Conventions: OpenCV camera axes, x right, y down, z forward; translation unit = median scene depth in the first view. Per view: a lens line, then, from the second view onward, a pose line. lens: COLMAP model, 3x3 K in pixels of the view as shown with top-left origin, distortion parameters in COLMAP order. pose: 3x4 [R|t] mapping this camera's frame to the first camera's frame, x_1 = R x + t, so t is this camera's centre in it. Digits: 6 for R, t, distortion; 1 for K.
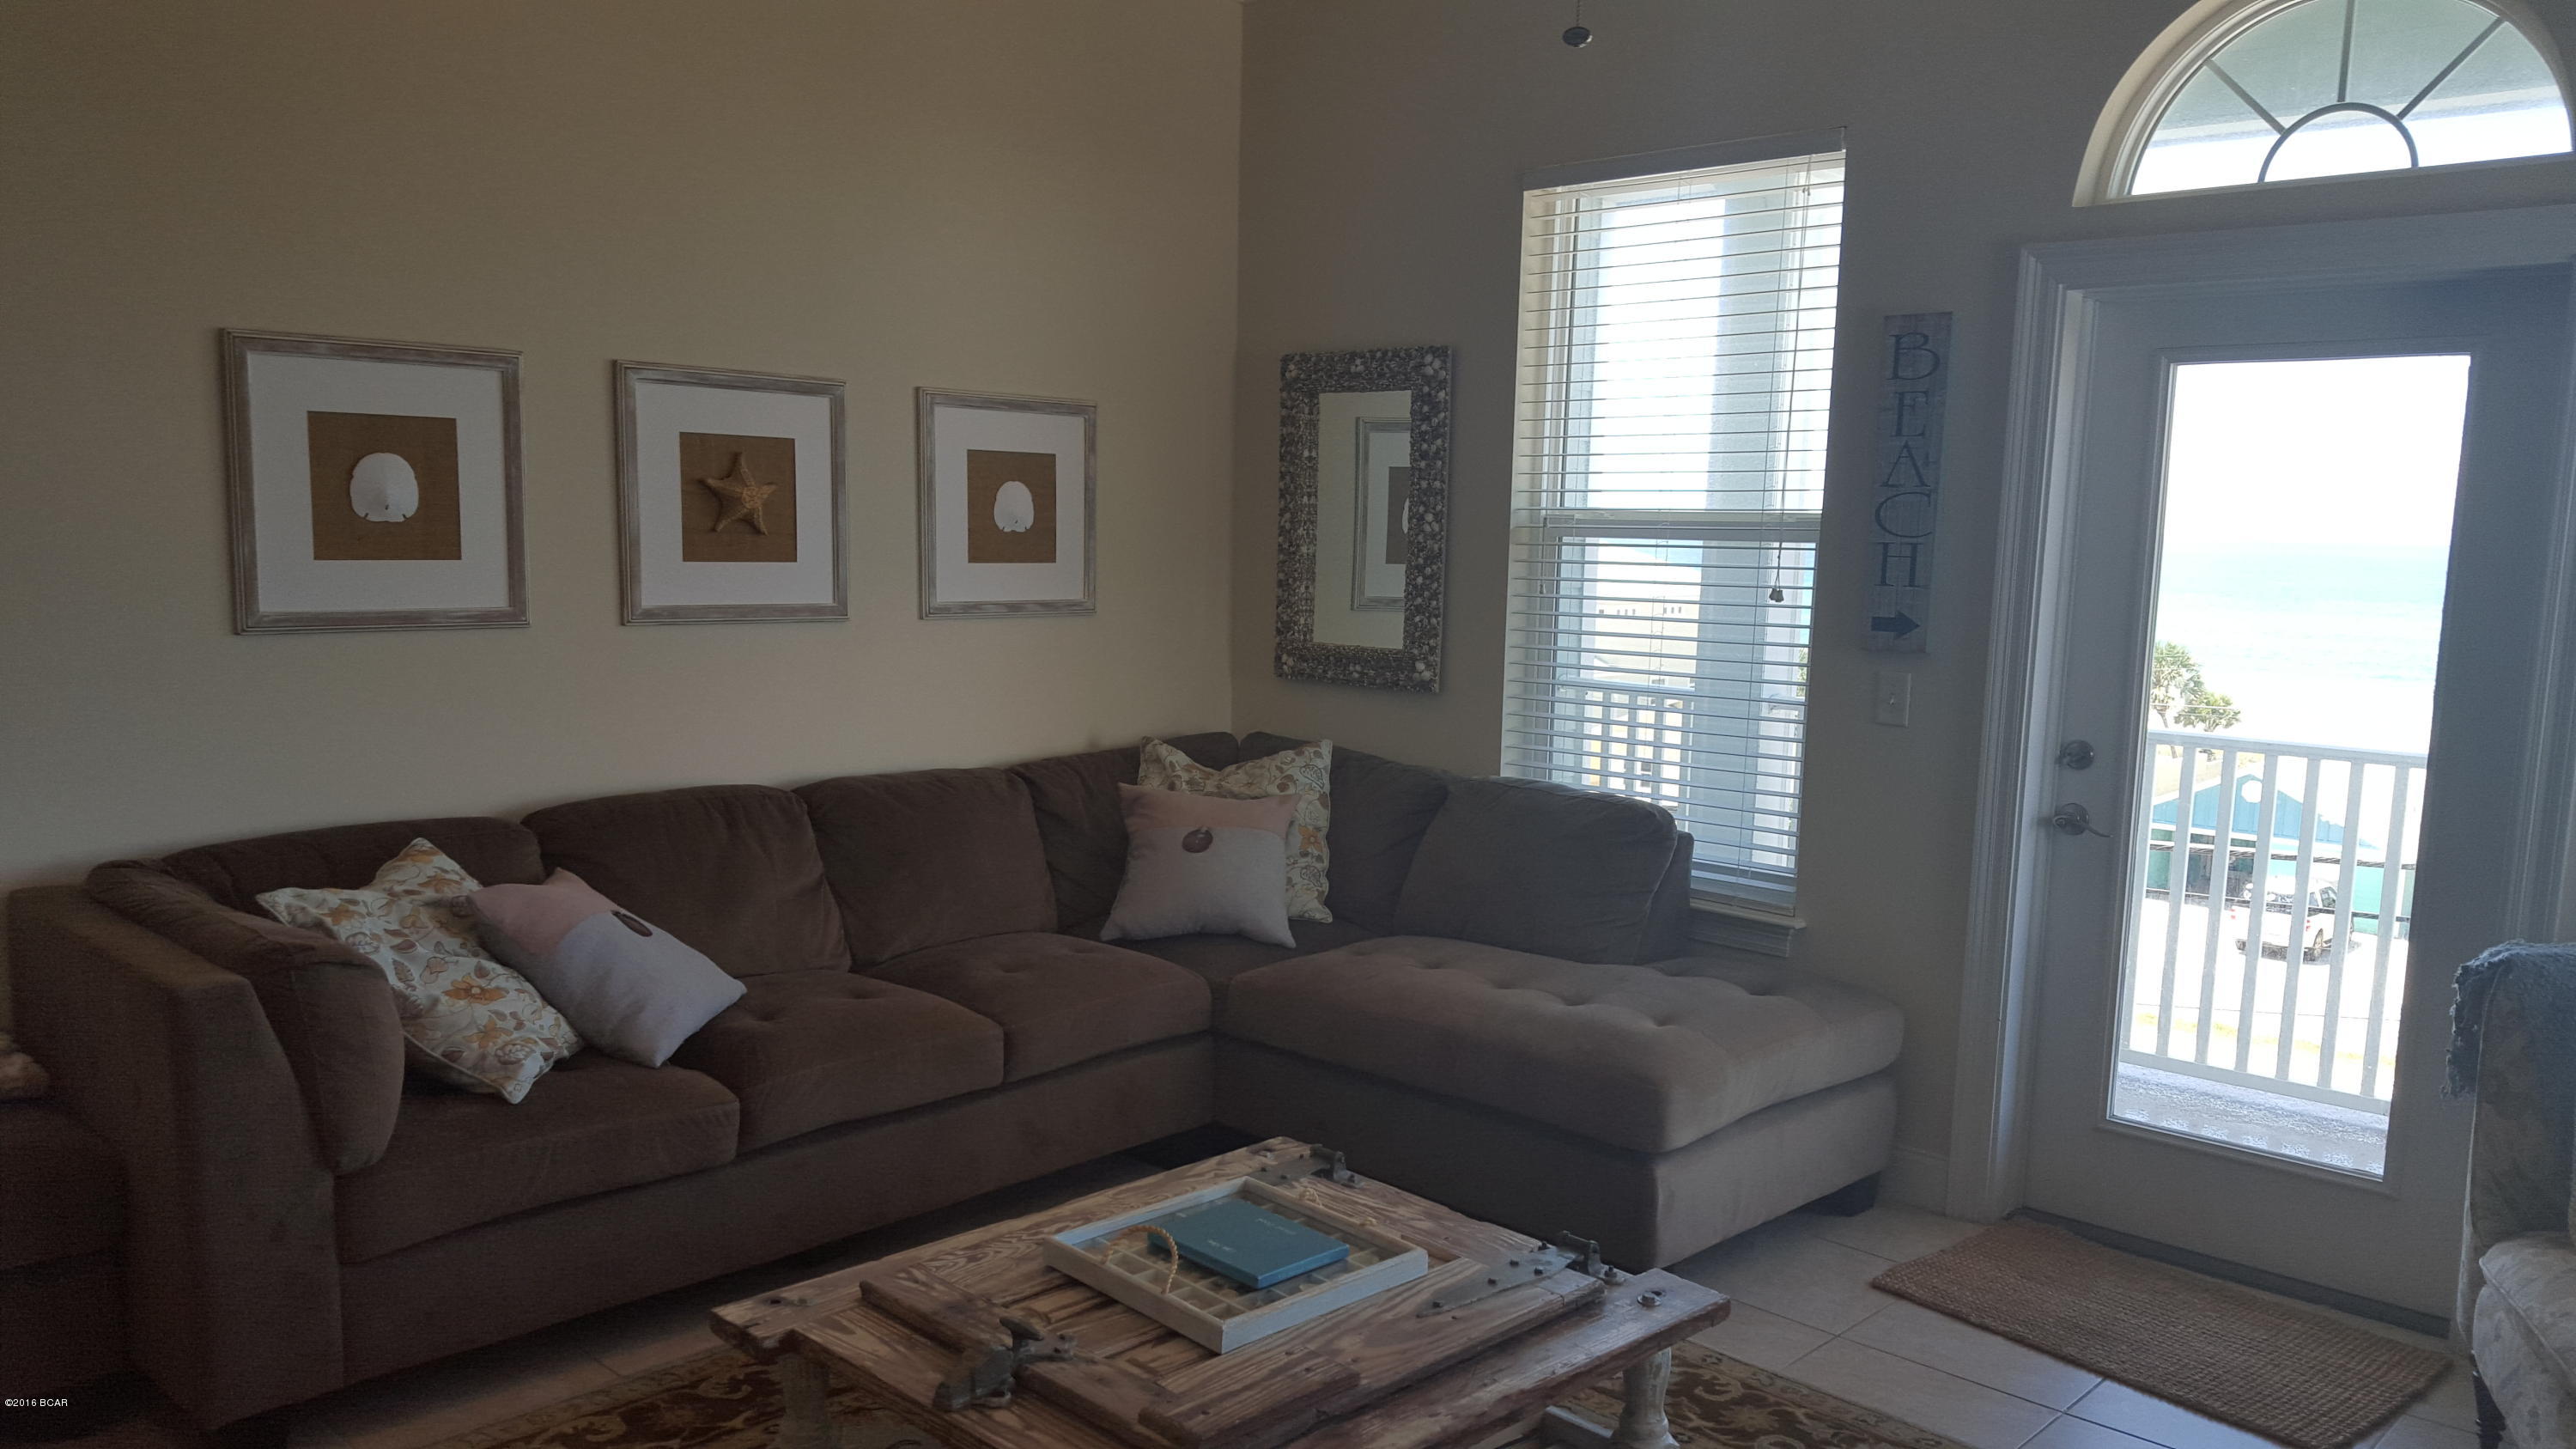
lens RADIAL K [[1890.6, 0, 1305.7], [0, 1890.6, 766.6], [0, 0, 1]] dist [0.102296, -0.163193]
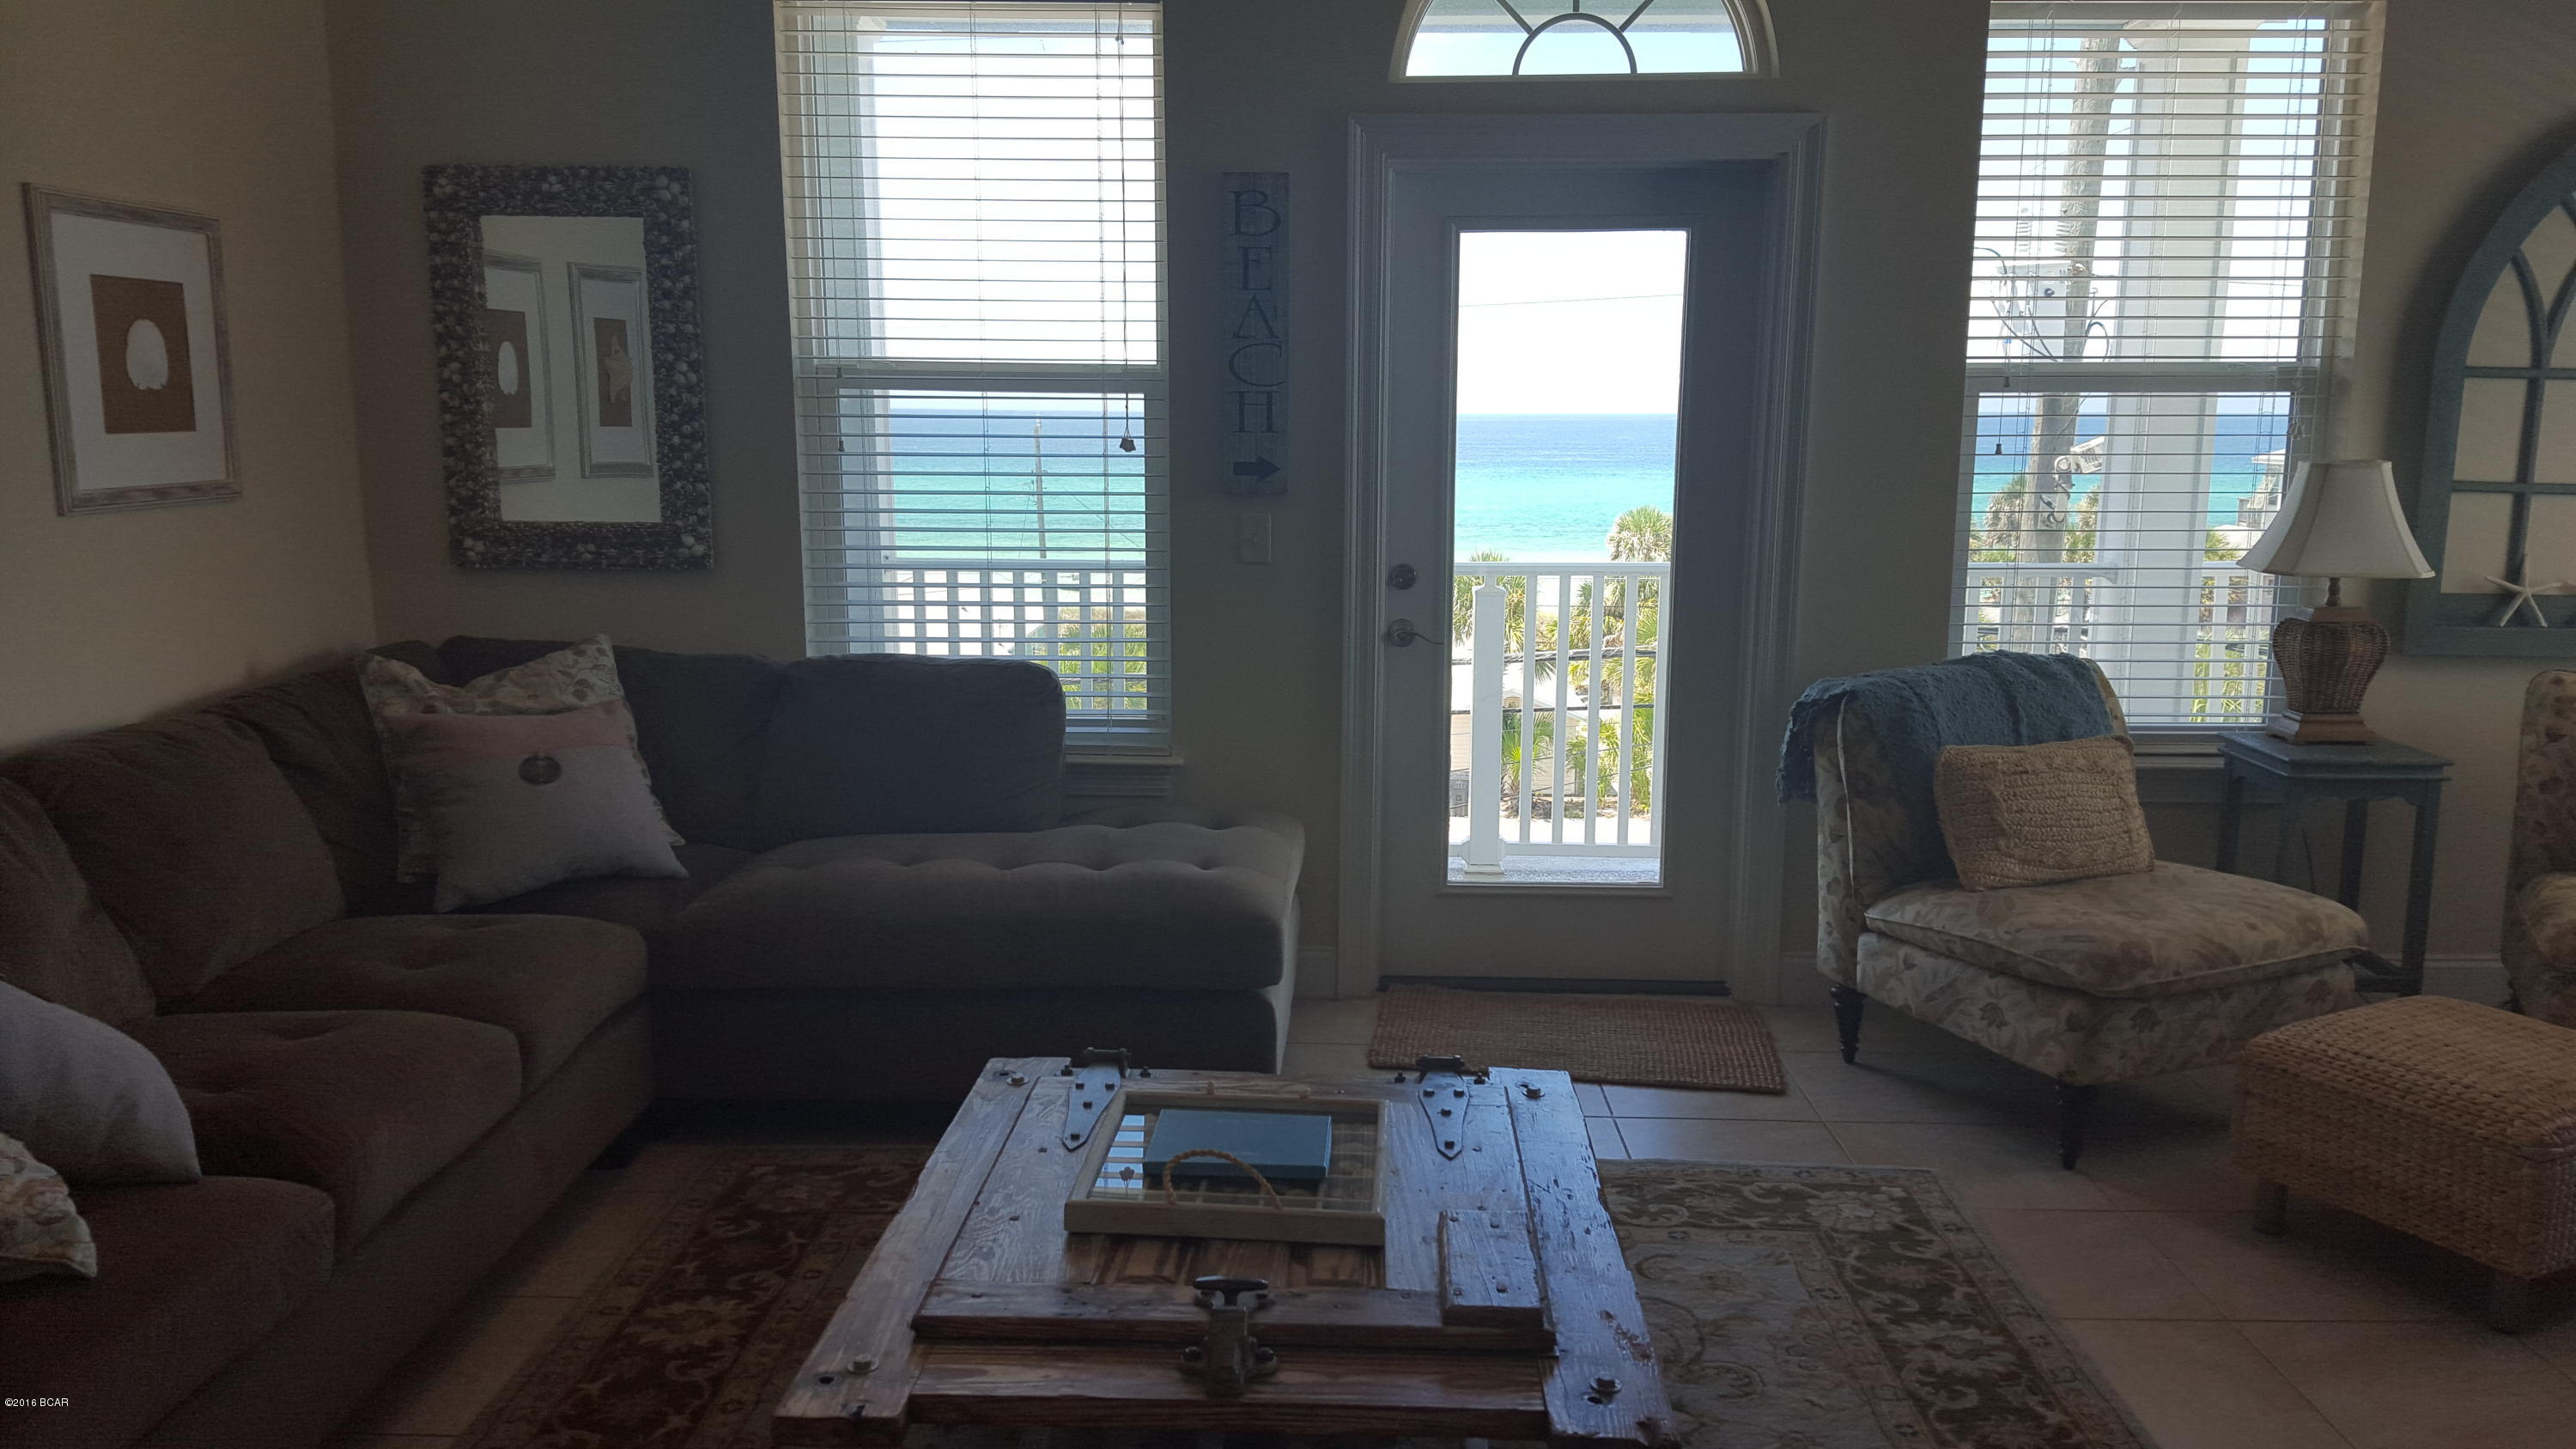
lens RADIAL K [[1890.6, 0, 1290.2], [0, 1890.6, 739.2], [0, 0, 1]] dist [0.102296, -0.163193]
pose [[0.742551, -0.133021, 0.656447, -0.374568], [0.098161, 0.991111, 0.089801, -0.016328], [-0.662557, -0.002244, 0.749008, 0.183634]]
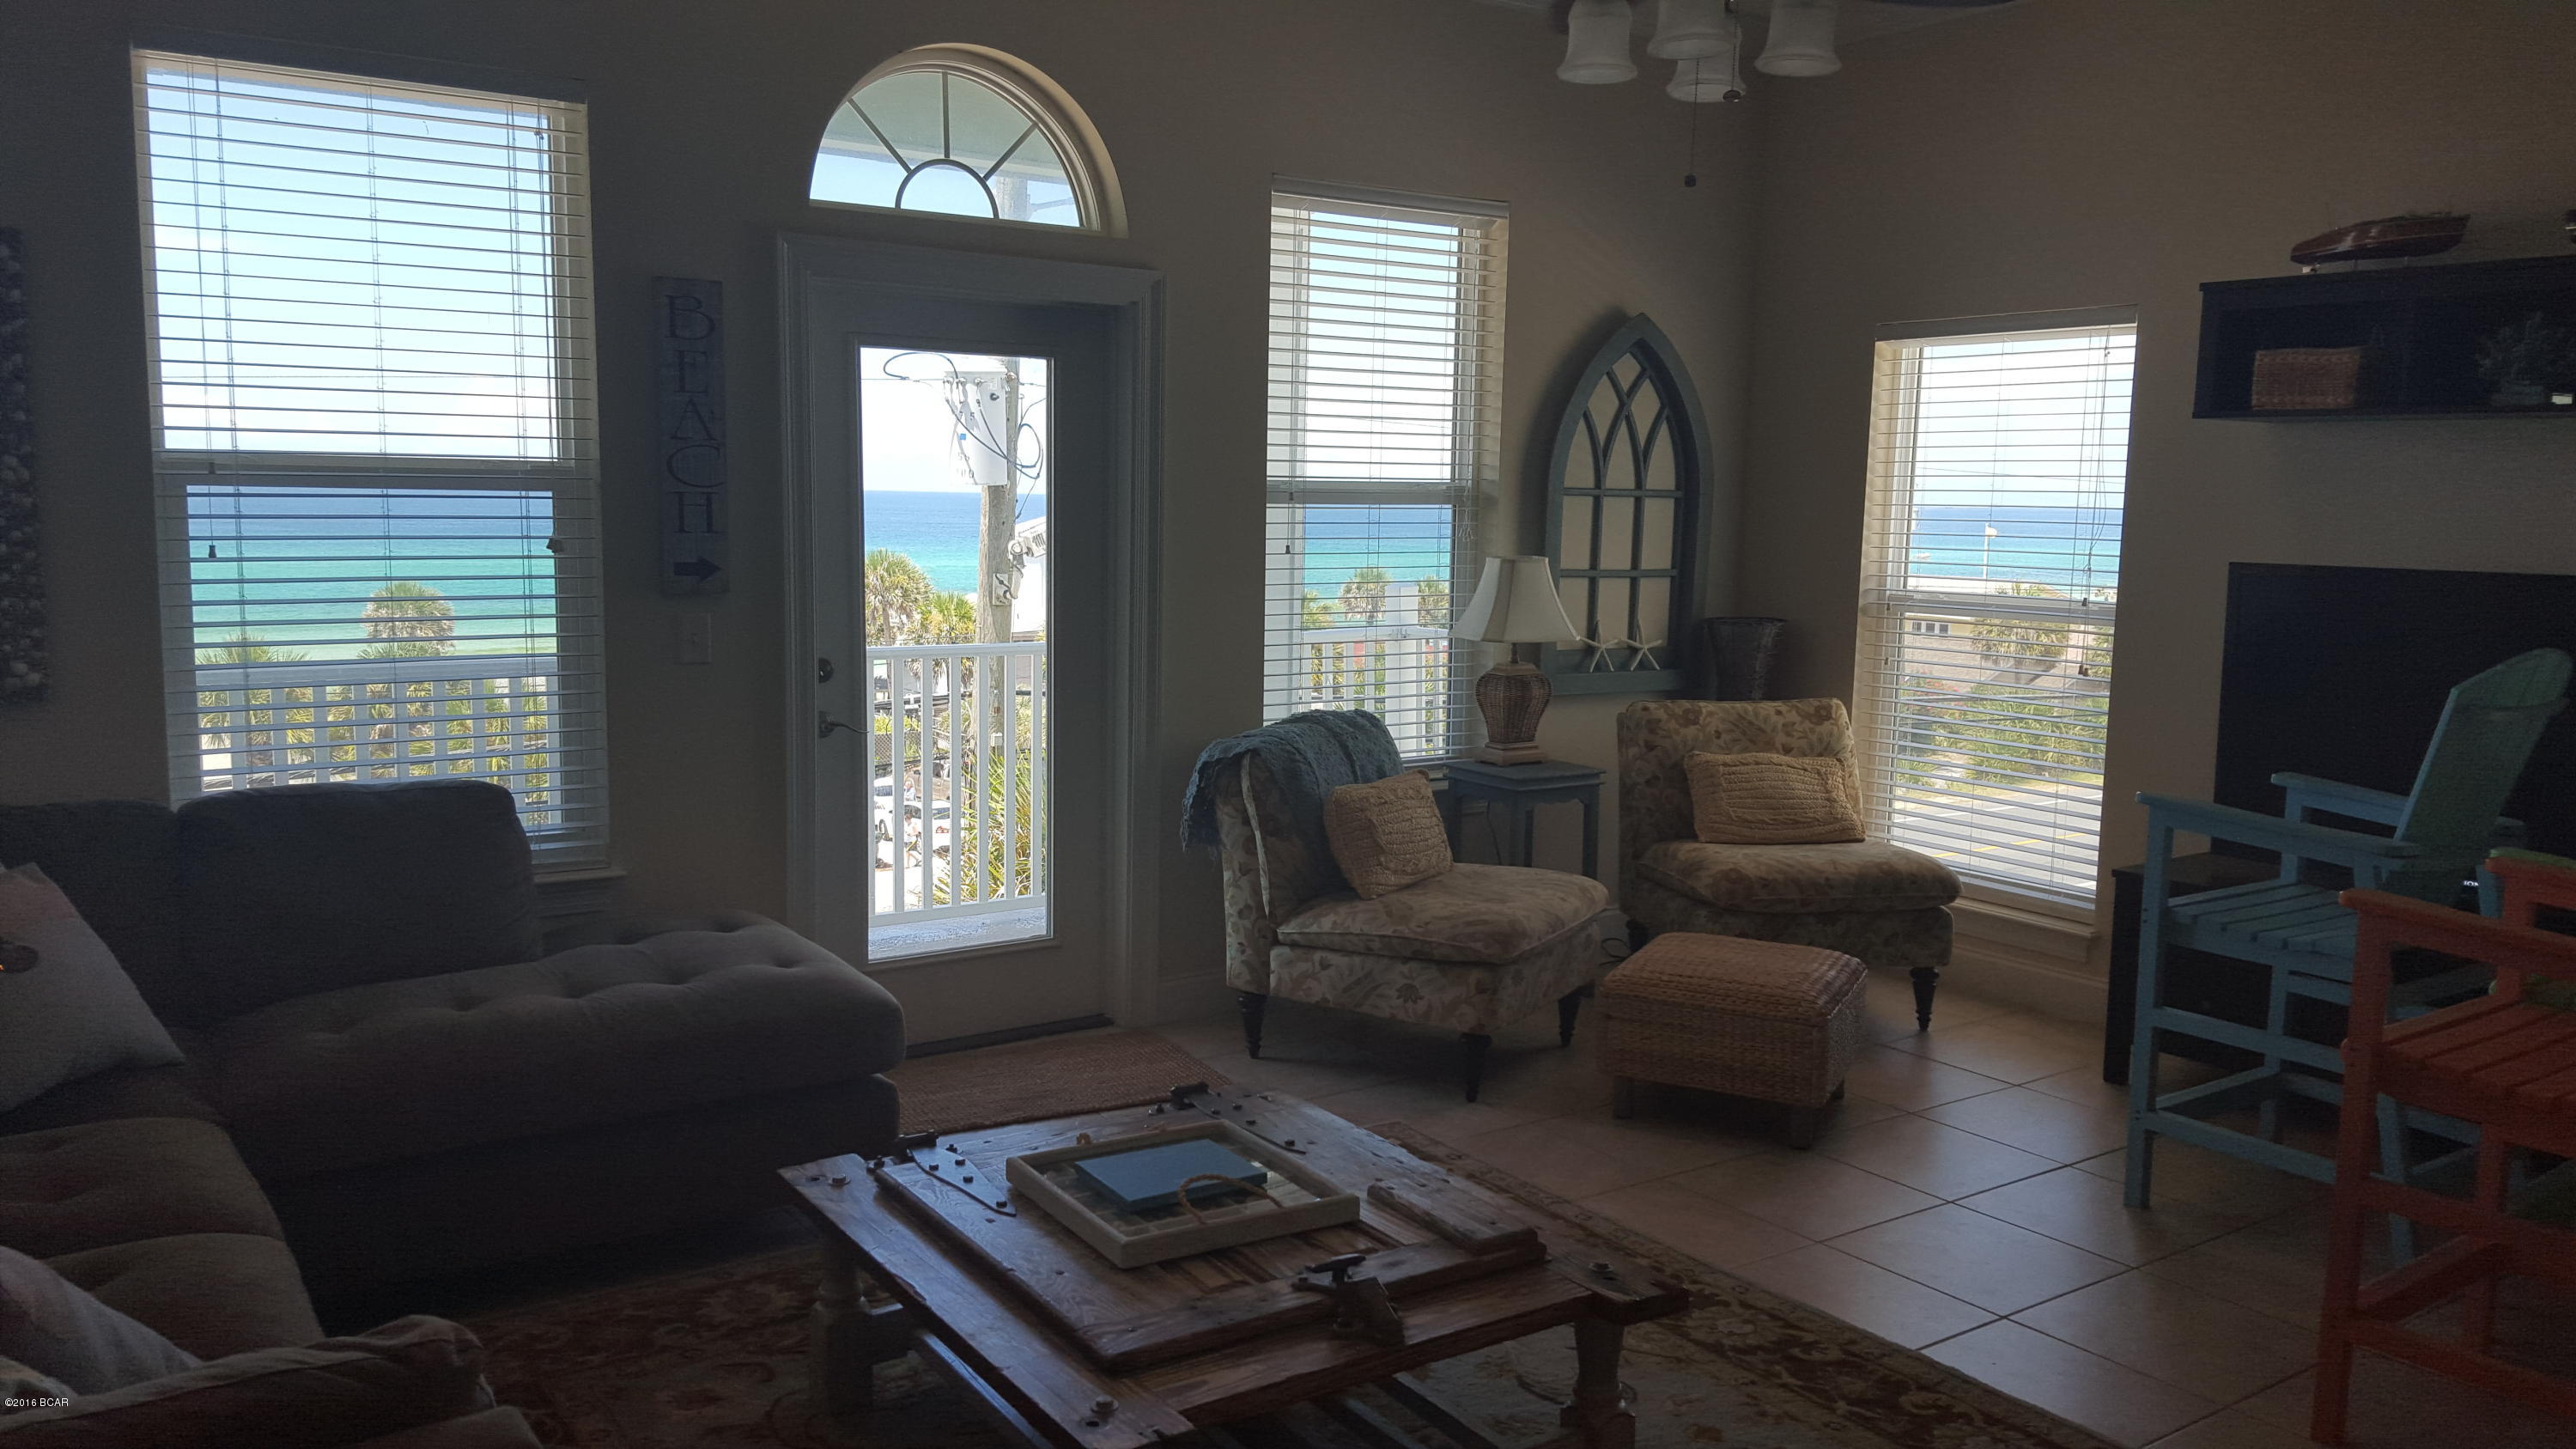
lens RADIAL K [[1890.6, 0, 1273.7], [0, 1890.6, 726.3], [0, 0, 1]] dist [0.102296, -0.163193]
pose [[0.212758, -0.137588, 0.967369, -0.637280], [0.113962, 0.986774, 0.115284, -0.070264], [-0.970436, 0.085715, 0.225623, 0.432008]]
